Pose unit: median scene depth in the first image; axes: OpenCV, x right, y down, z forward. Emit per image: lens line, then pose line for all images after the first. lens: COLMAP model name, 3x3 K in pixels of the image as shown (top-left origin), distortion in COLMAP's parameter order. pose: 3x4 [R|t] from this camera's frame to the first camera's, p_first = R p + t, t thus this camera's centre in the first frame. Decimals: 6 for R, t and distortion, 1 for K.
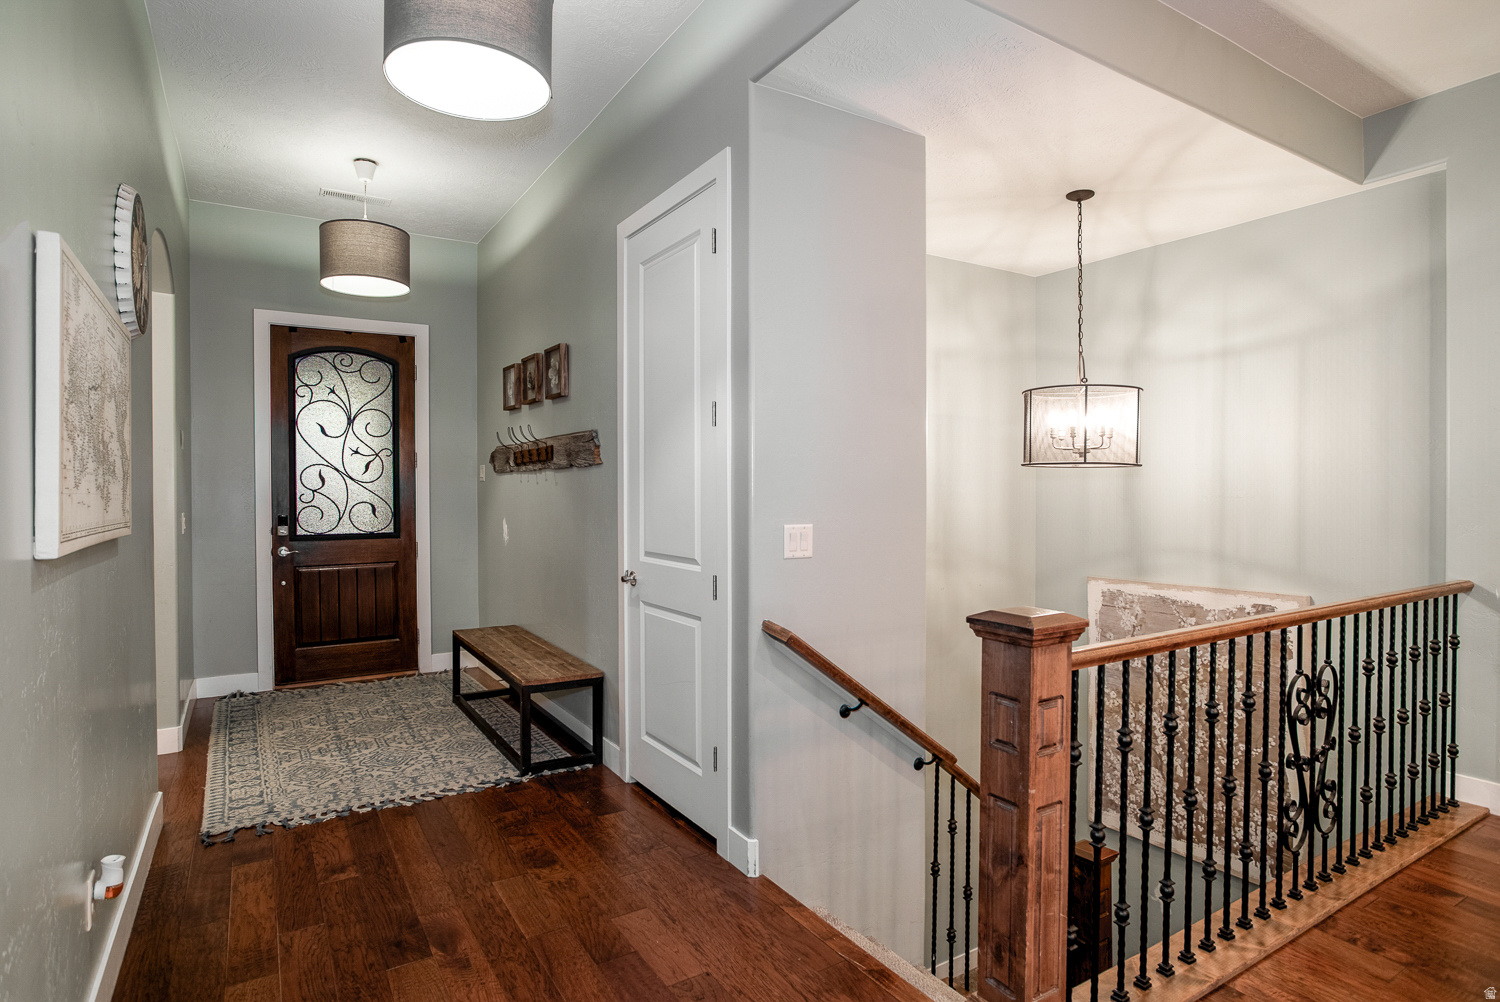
lens RADIAL K [[789.6, 0, 750.0], [0, 789.6, 501.0], [0, 0, 1]] dist [-0.037729, 0.031578]
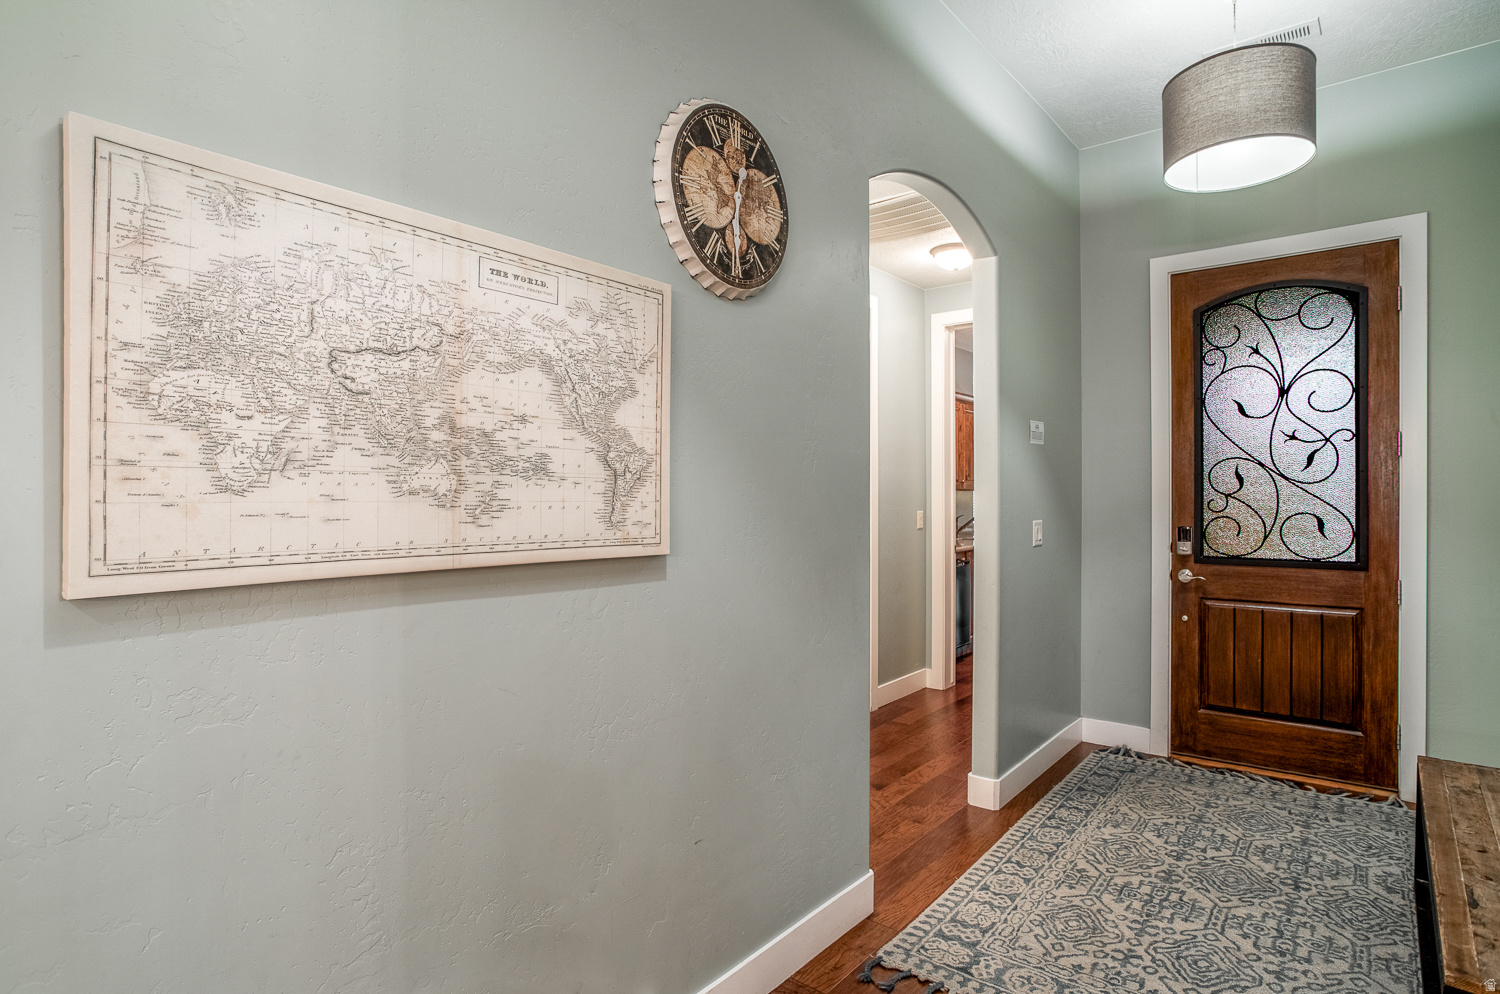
lens RADIAL K [[811.6, 0, 752.4], [0, 811.6, 500.8], [0, 0, 1]] dist [0.000403, 0.002083]
pose [[0.344931, 0.015353, -0.938502, -0.012758], [-0.016573, 0.999810, 0.010265, -0.008229], [0.938482, 0.012013, 0.345120, 0.341335]]
